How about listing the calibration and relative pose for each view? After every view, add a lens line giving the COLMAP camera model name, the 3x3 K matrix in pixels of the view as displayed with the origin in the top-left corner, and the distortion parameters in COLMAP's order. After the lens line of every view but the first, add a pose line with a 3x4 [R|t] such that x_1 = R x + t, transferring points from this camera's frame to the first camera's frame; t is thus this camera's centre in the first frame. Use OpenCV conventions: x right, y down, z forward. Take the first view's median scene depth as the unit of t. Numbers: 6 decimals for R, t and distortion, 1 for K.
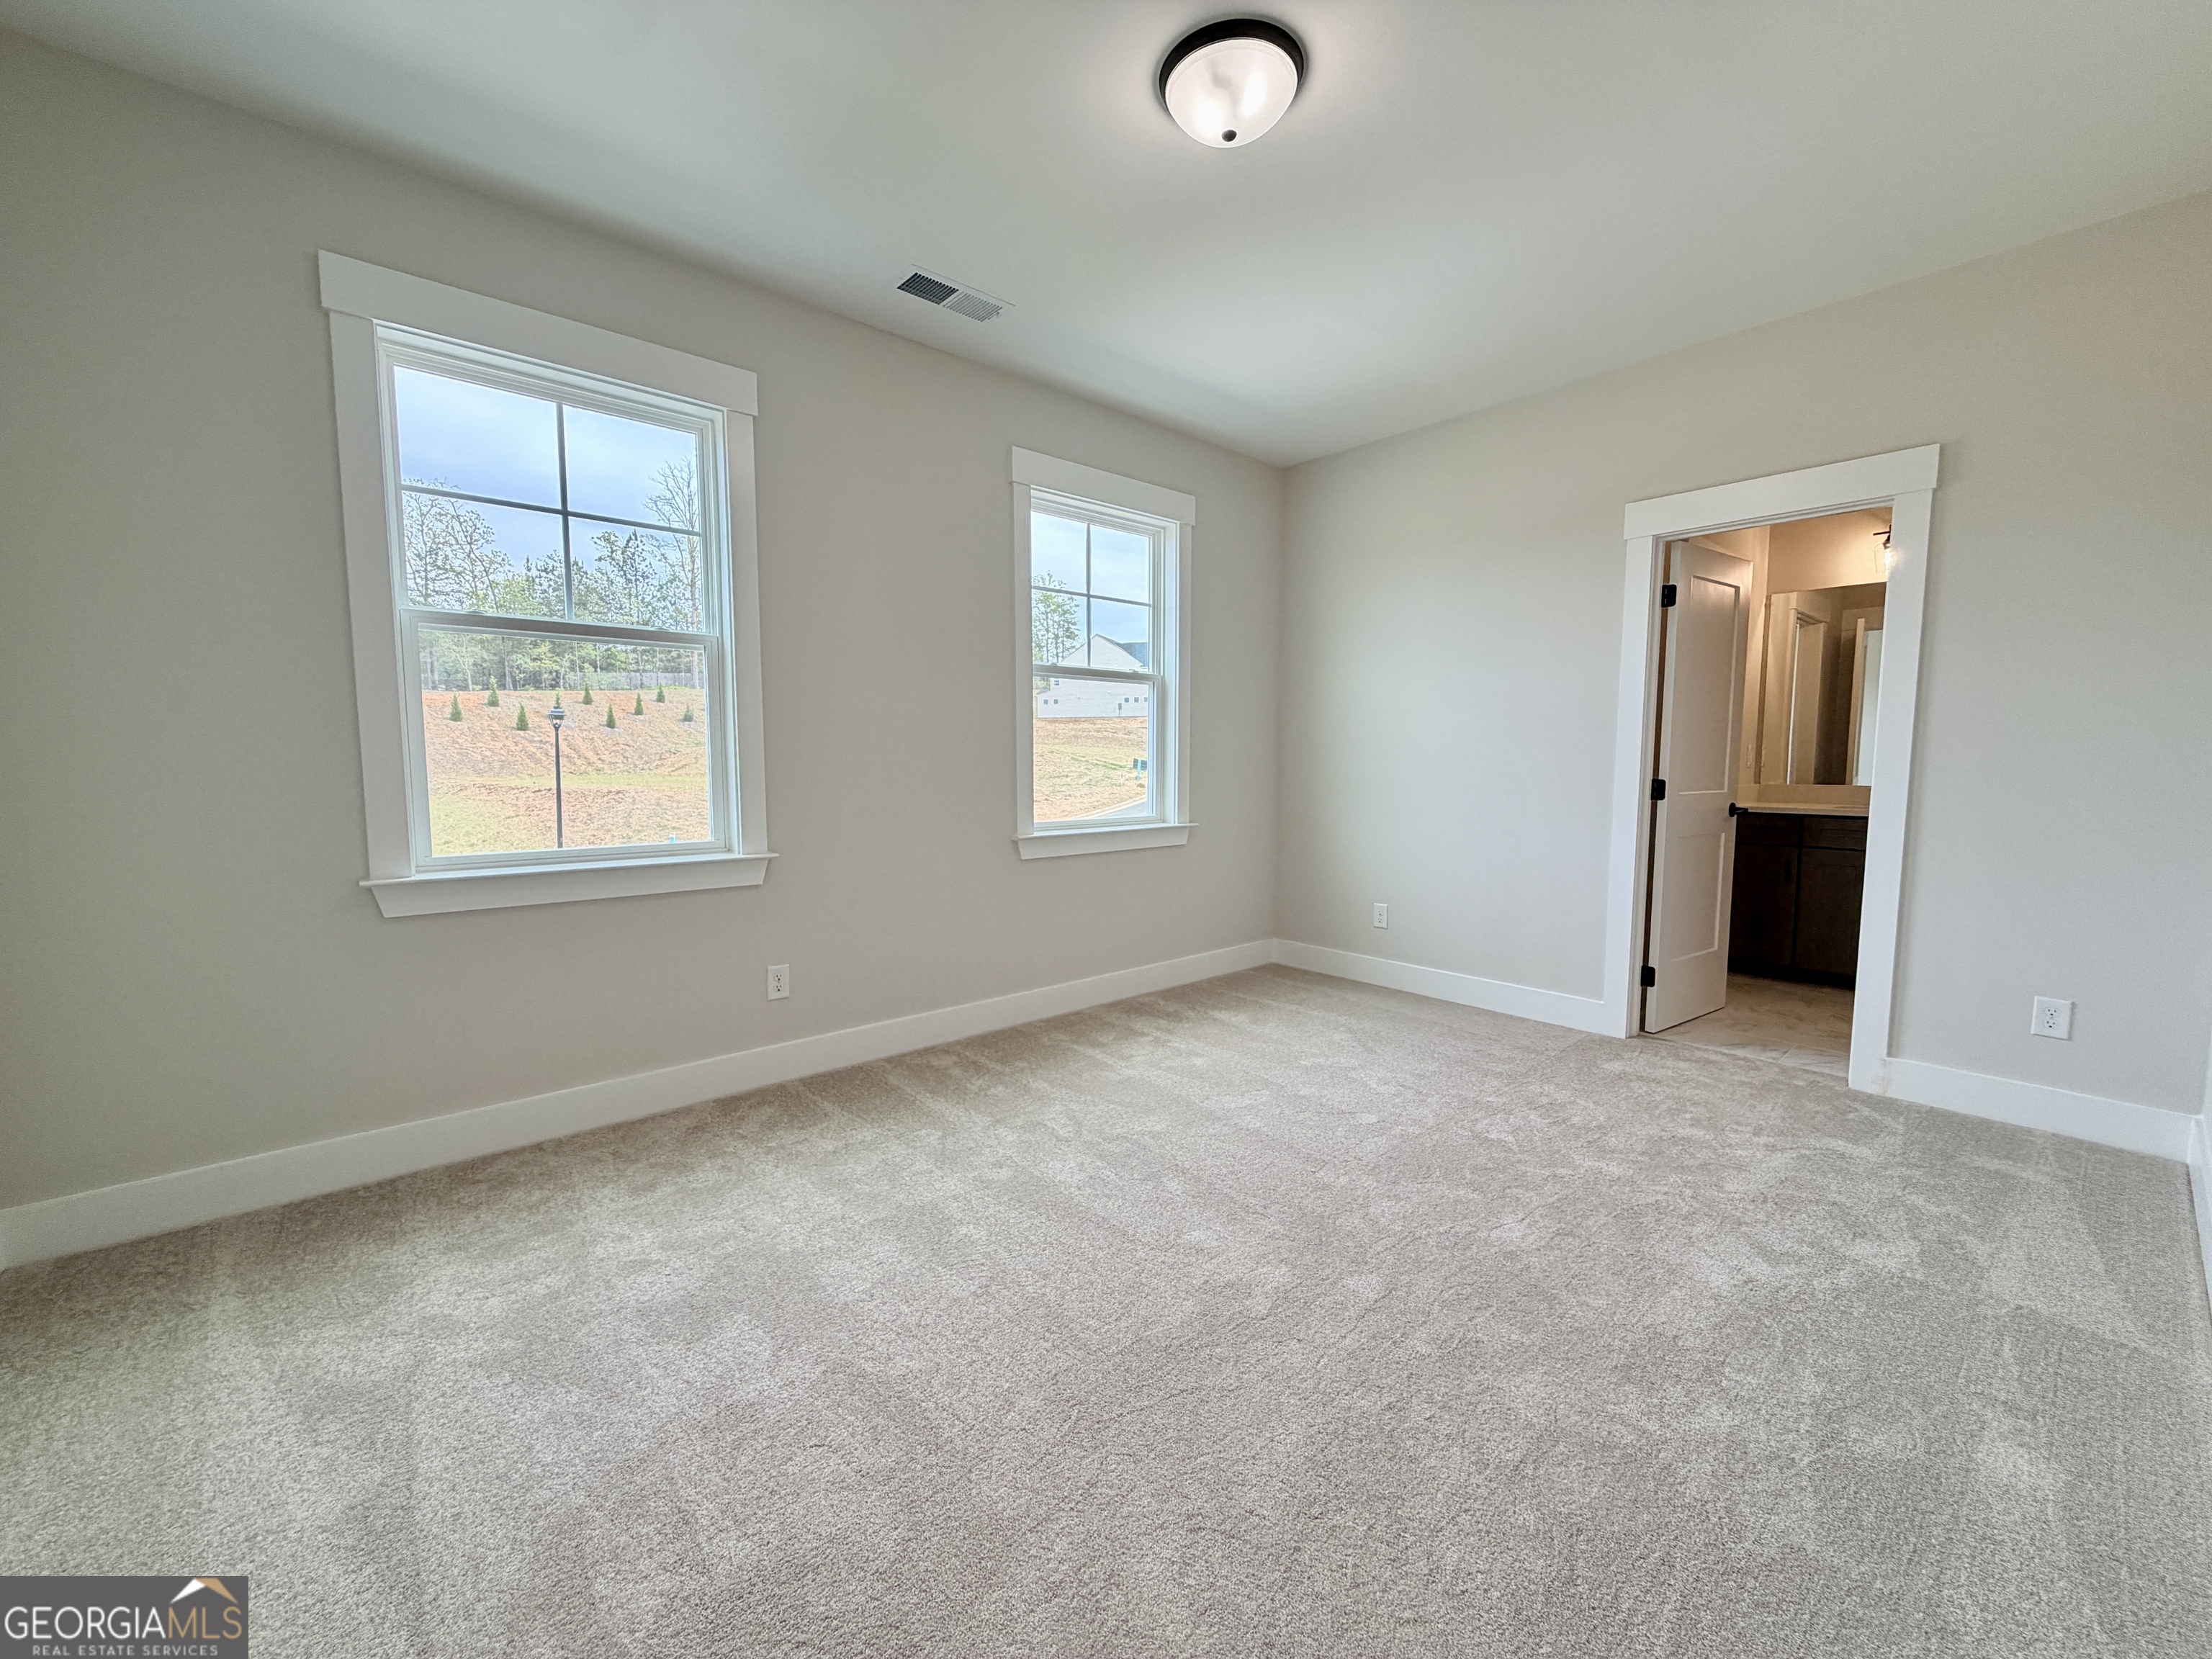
lens RADIAL K [[787.3, 0, 1106.0], [0, 787.3, 829.5], [0, 0, 1]] dist [0.000330, 0.000031]
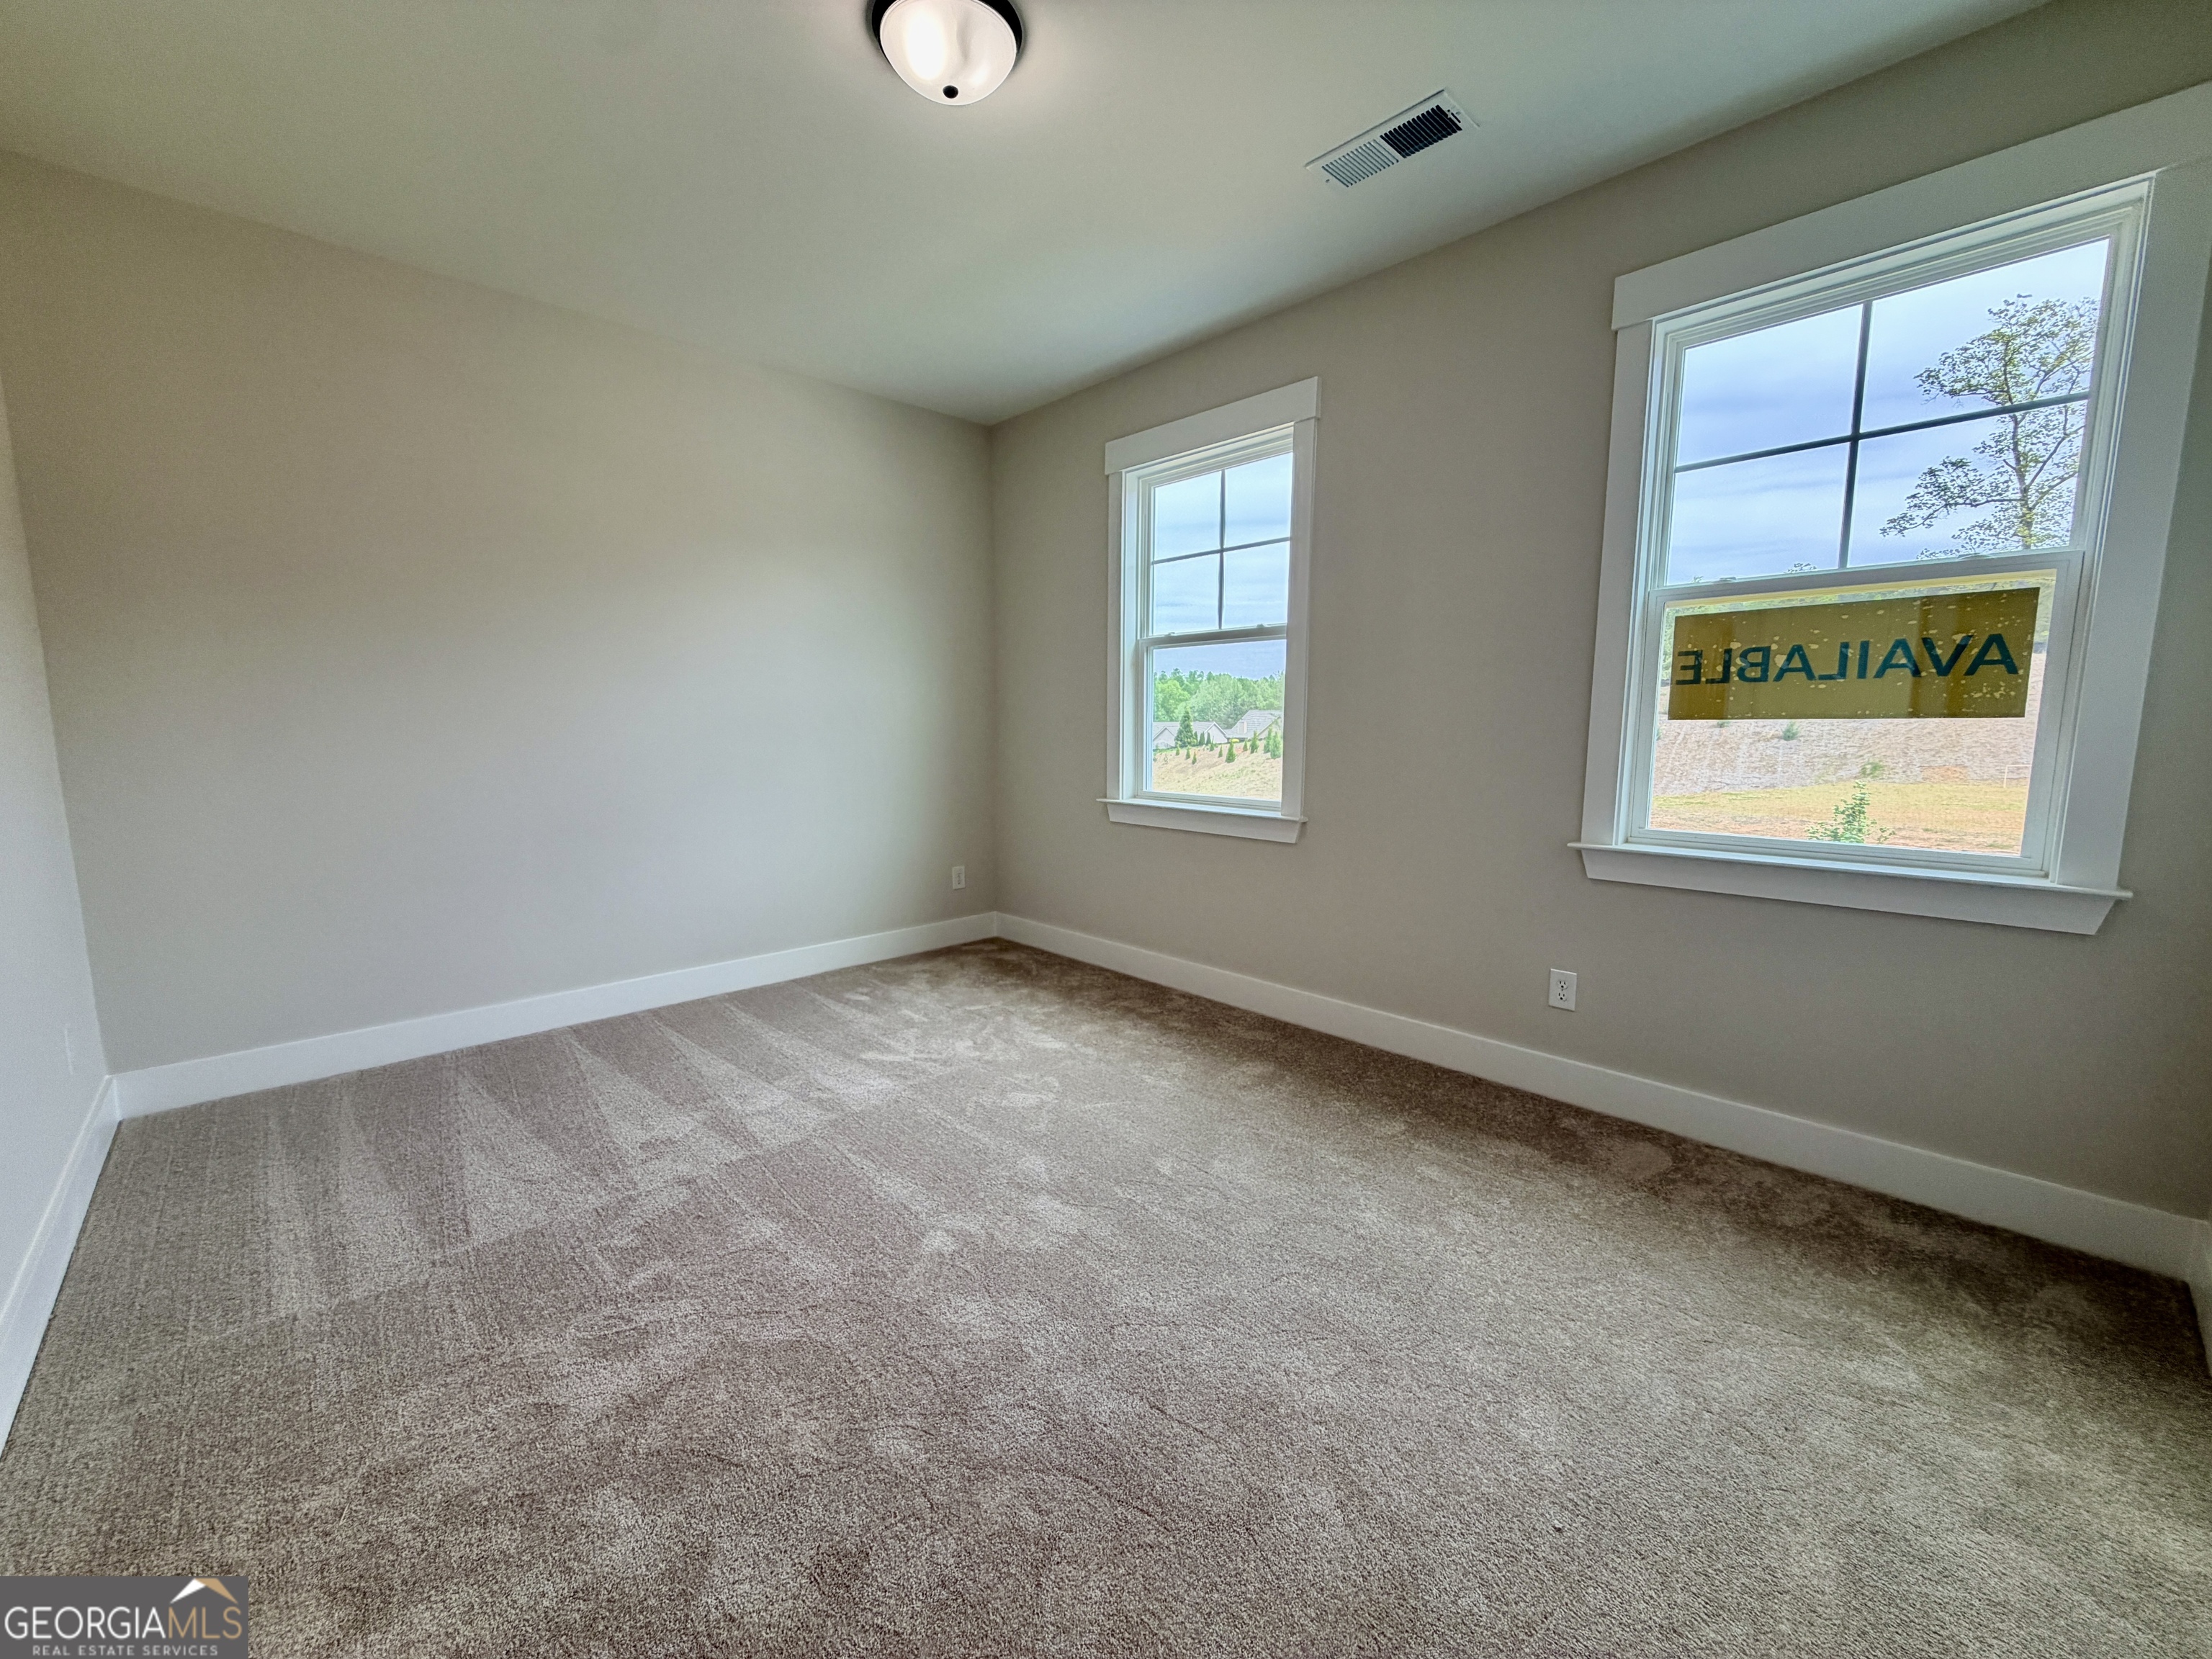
lens RADIAL K [[876.0, 0, 1097.4], [0, 876.0, 831.9], [0, 0, 1]] dist [-0.000774, -0.000209]
pose [[0.108825, 0.118145, -0.987015, 0.785156], [-0.098498, 0.989307, 0.107559, -0.055013], [0.989169, 0.085514, 0.119298, 0.602371]]
